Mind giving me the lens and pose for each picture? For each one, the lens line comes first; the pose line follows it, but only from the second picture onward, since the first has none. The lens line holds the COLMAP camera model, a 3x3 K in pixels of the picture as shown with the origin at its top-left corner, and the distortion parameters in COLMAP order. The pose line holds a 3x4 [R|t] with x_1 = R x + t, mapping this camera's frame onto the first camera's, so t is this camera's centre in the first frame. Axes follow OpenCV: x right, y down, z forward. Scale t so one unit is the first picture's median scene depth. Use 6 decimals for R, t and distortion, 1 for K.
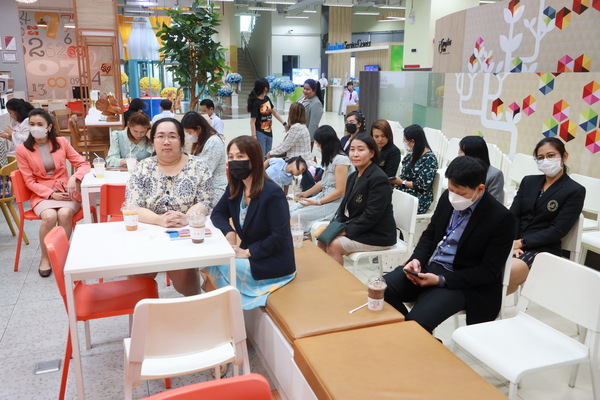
lens RADIAL K [[522.9, 0, 300.0], [0, 522.9, 200.0], [0, 0, 1]] dist [-0.002276, -0.118826]
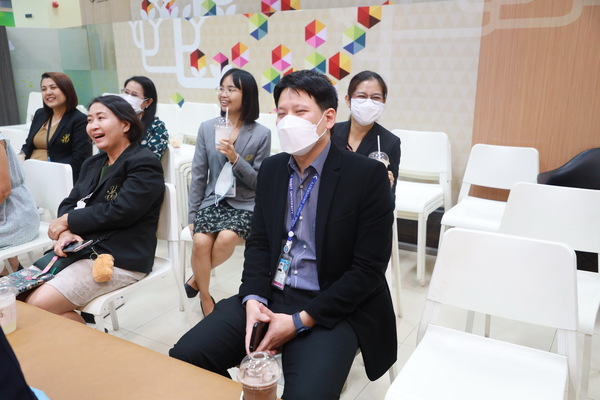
lens RADIAL K [[522.9, 0, 300.0], [0, 522.9, 200.0], [0, 0, 1]] dist [-0.002276, -0.118826]
pose [[0.762207, -0.190305, 0.618727, -0.042983], [0.164022, 0.981396, 0.099795, -0.020823], [-0.626208, 0.025421, 0.779241, 0.278985]]
